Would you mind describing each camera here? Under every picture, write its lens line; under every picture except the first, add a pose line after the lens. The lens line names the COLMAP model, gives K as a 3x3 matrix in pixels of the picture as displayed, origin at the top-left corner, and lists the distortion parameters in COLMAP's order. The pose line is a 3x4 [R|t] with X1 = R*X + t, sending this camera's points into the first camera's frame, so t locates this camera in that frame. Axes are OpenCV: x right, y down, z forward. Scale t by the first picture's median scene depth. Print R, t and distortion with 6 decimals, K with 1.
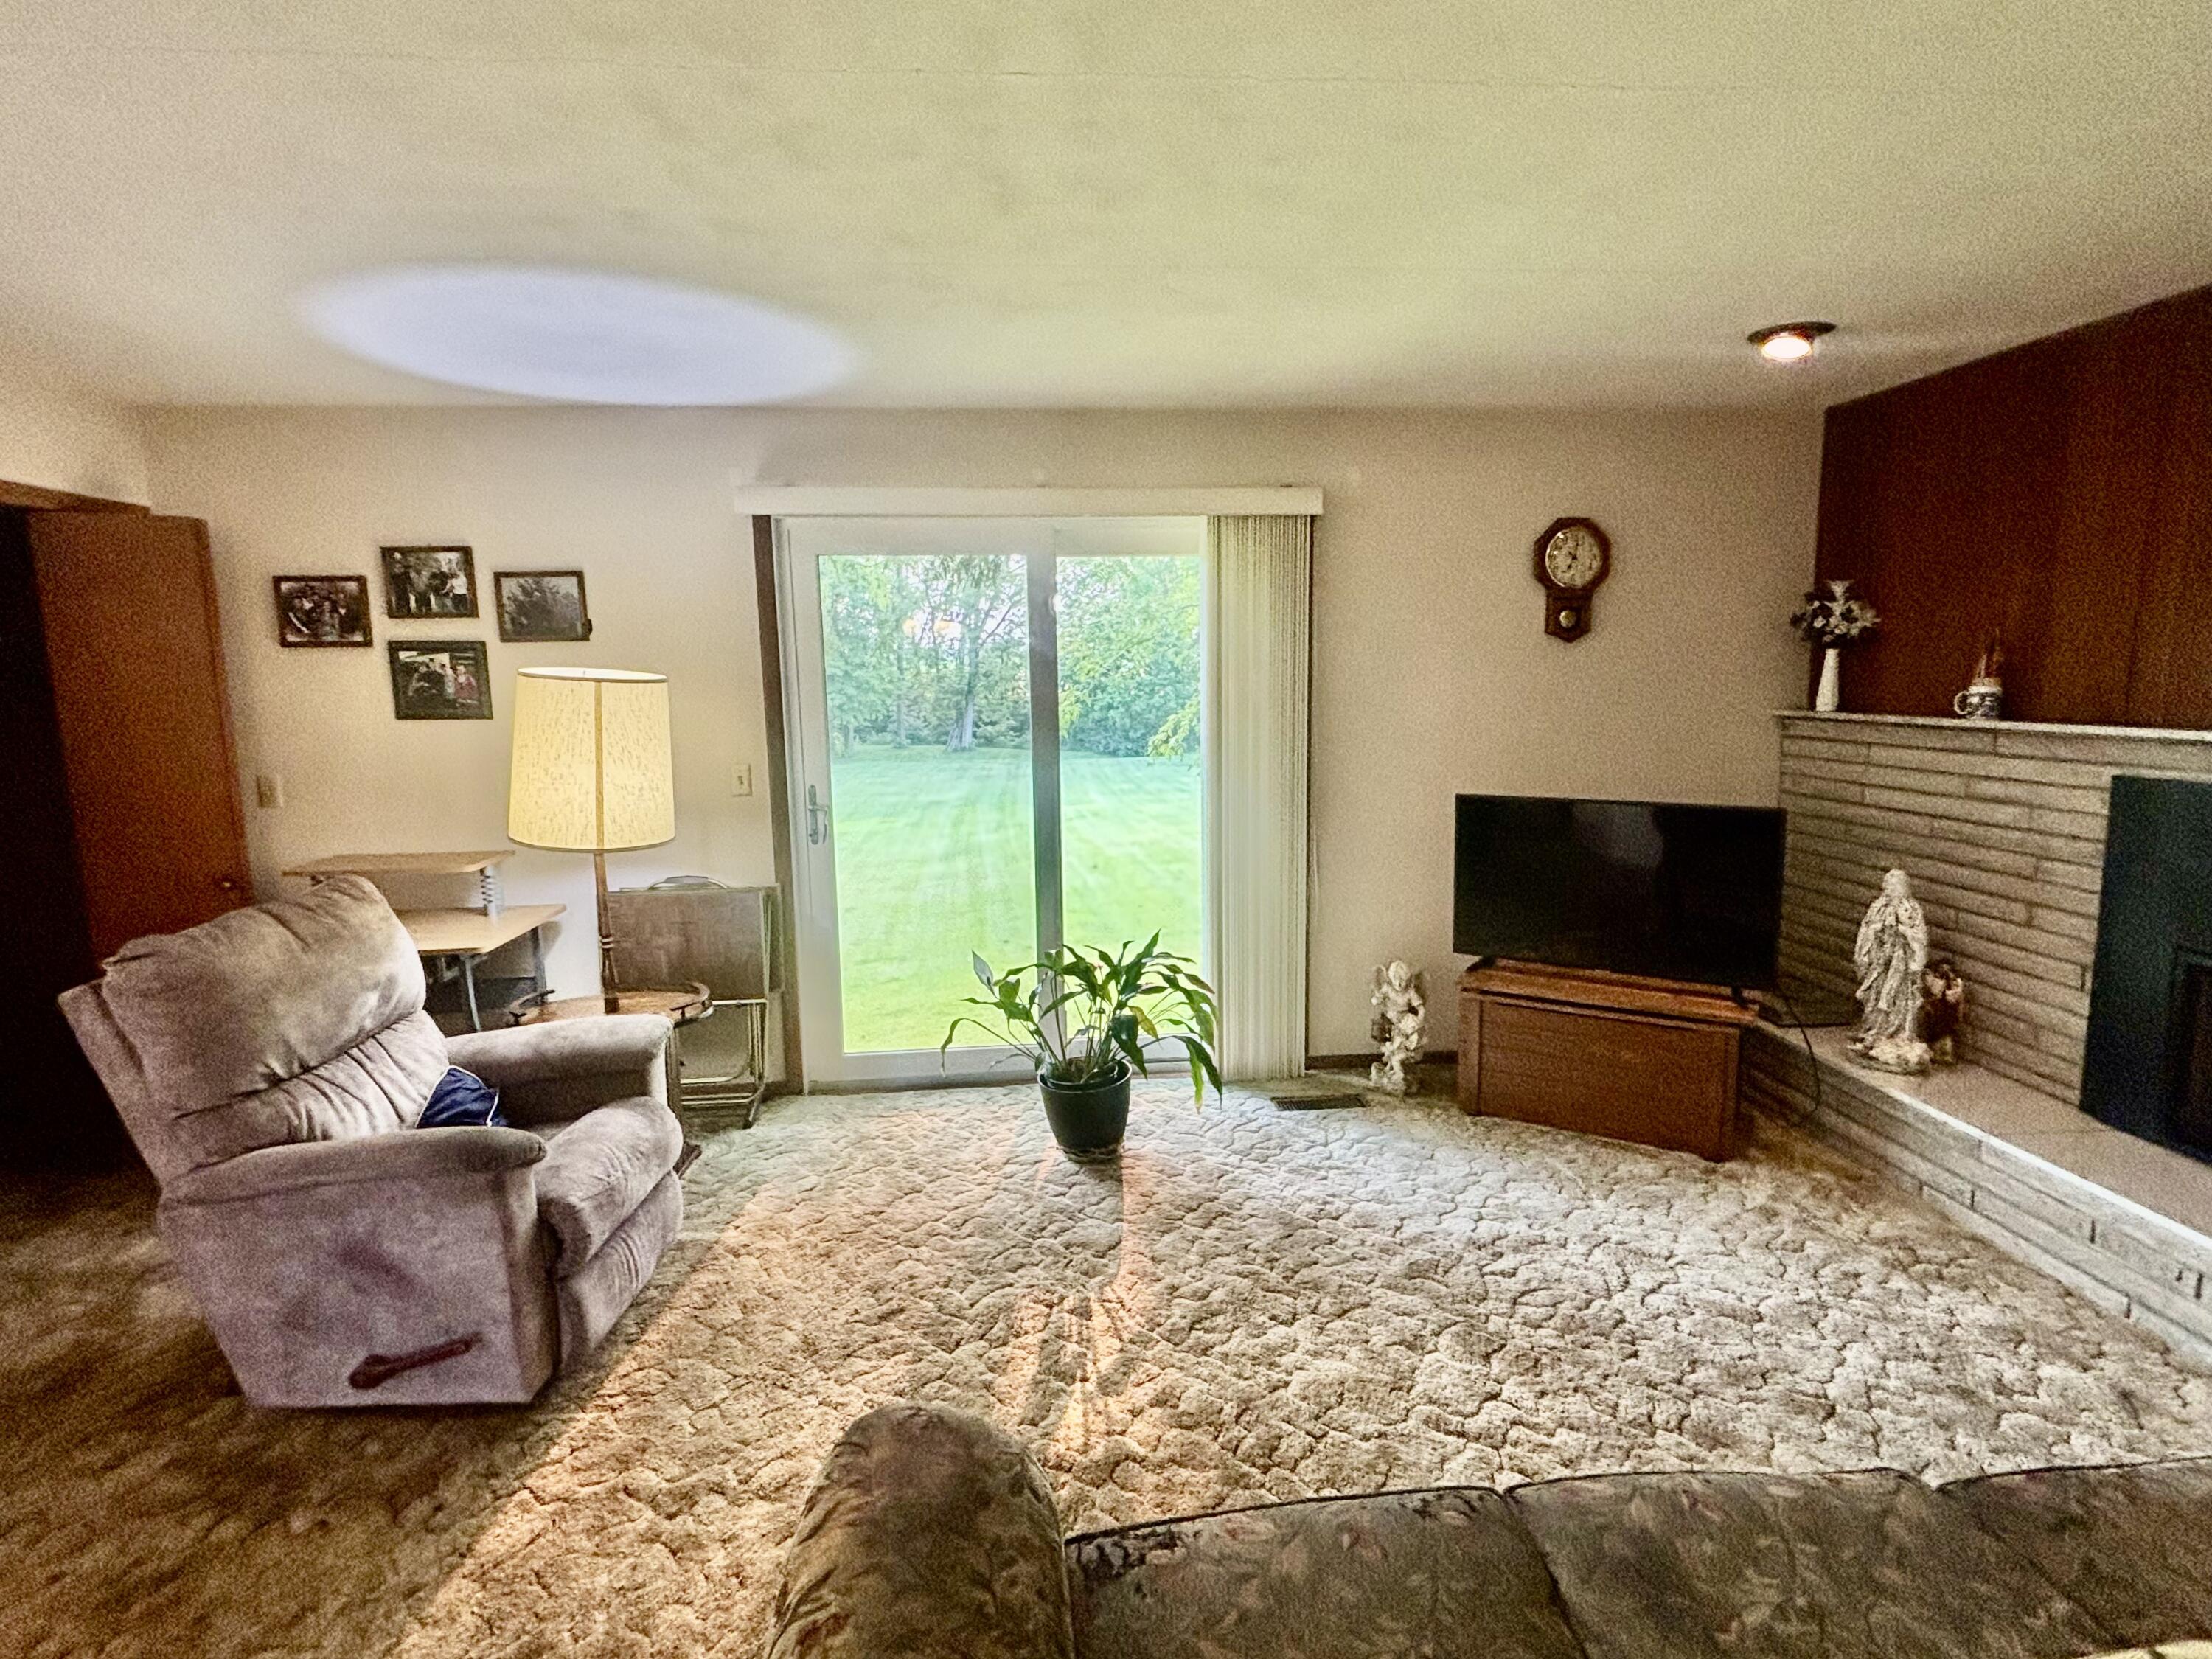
lens RADIAL K [[1124.6, 0, 1106.0], [0, 1124.6, 829.5], [0, 0, 1]] dist [0.025875, -0.029816]
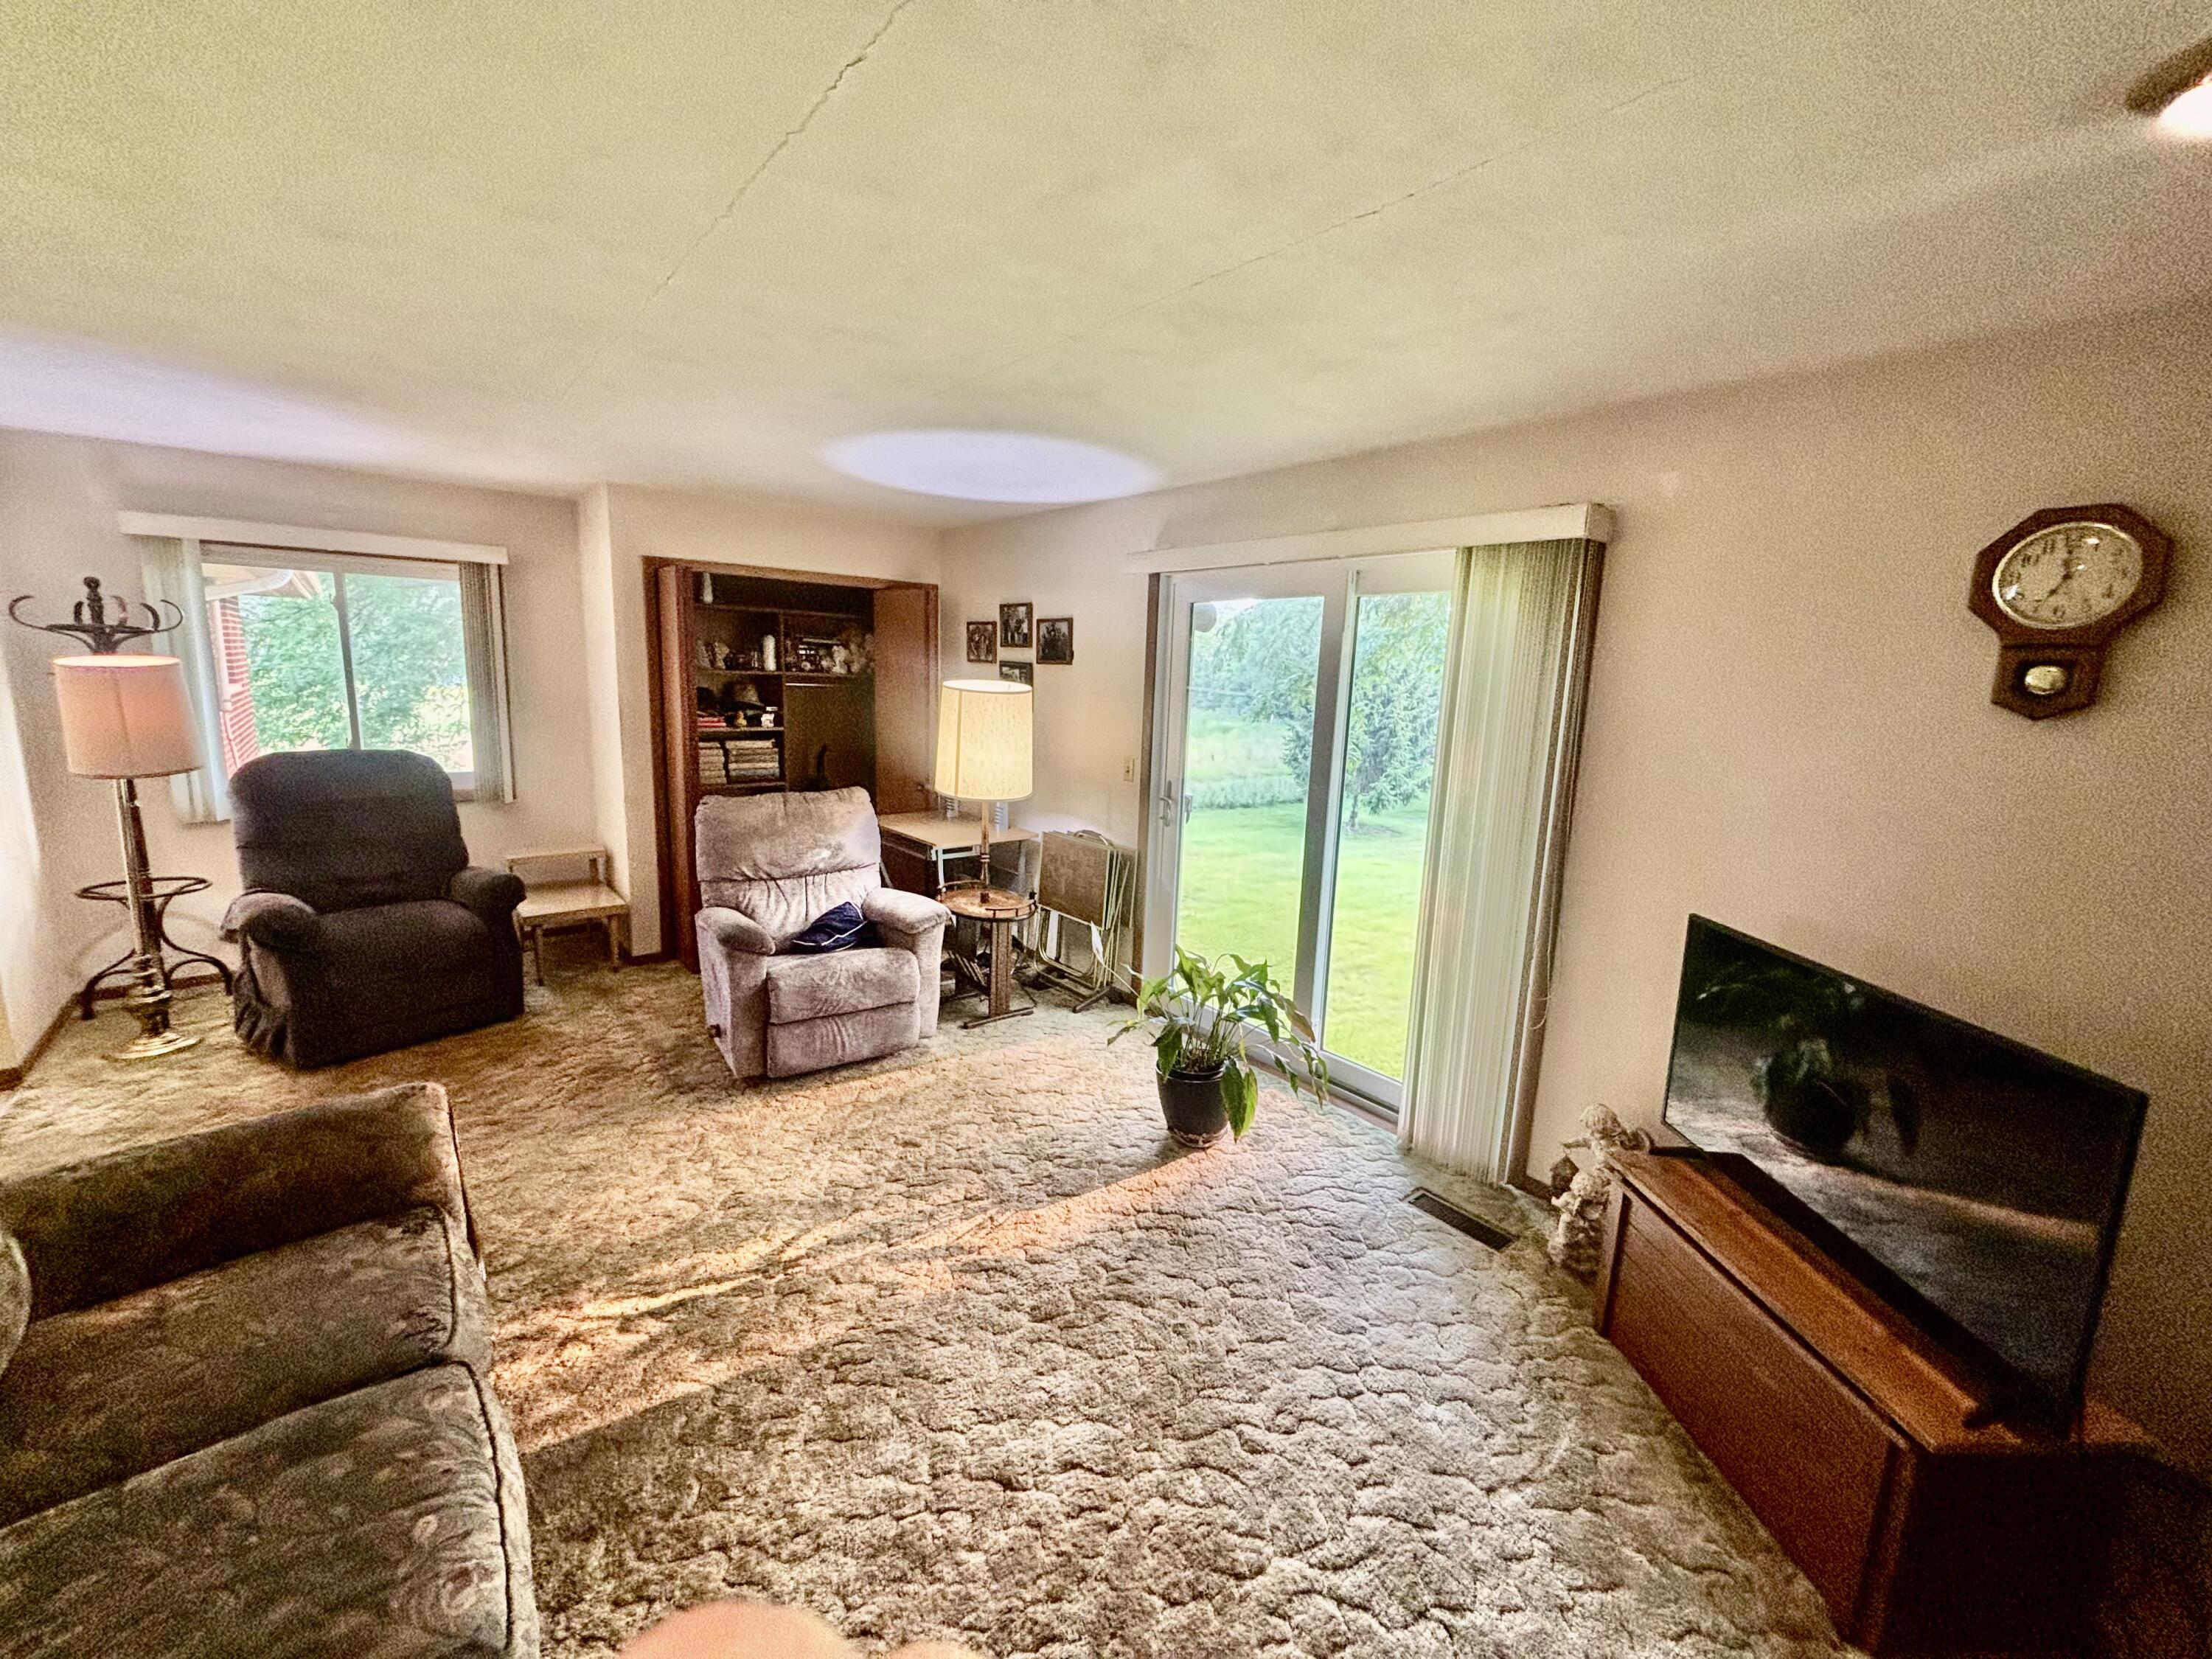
lens RADIAL K [[889.6, 0, 1099.5], [0, 889.6, 826.6], [0, 0, 1]] dist [-0.015267, -0.000052]
pose [[0.563589, 0.178443, -0.806552, 0.559180], [-0.164384, 0.981088, 0.102192, -0.084273], [0.809534, 0.074990, 0.582264, 0.370654]]
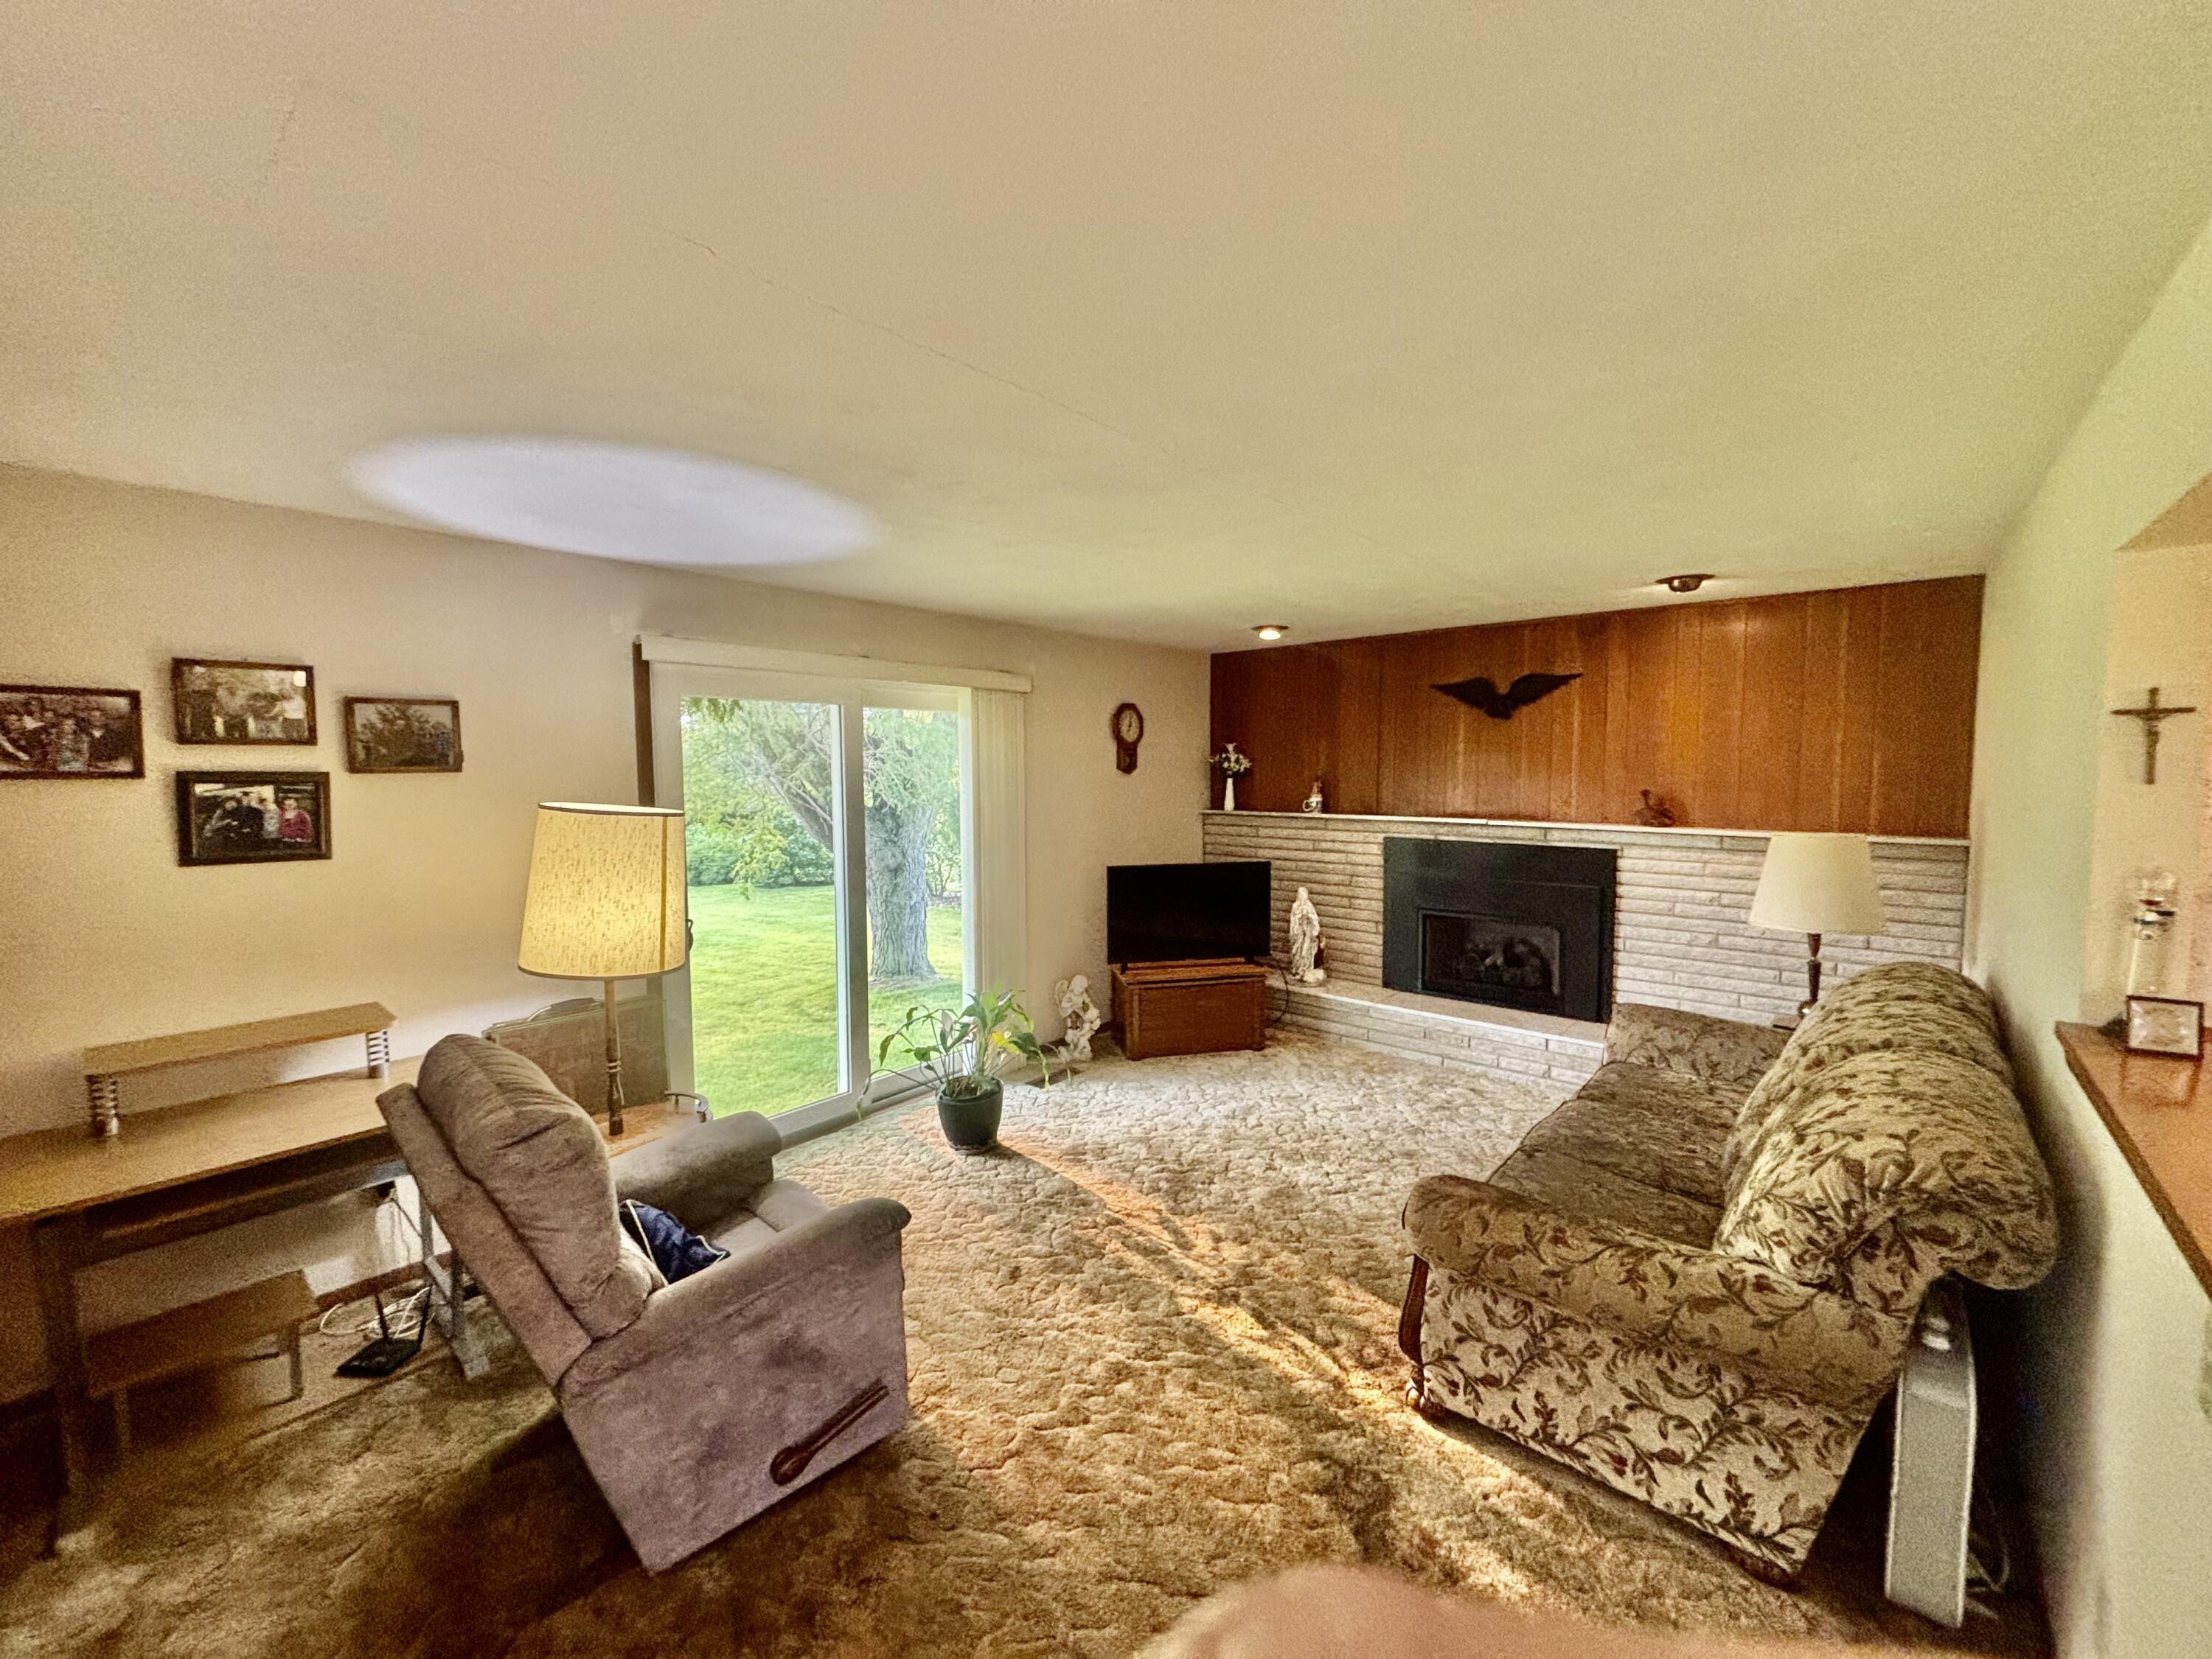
lens RADIAL K [[888.3, 0, 1108.4], [0, 888.3, 823.4], [0, 0, 1]] dist [0.001582, 0.000164]
pose [[0.715373, -0.035936, 0.697818, -0.604436], [0.092502, 0.994757, -0.043602, -0.038413], [-0.692593, 0.095741, 0.714947, 0.073656]]
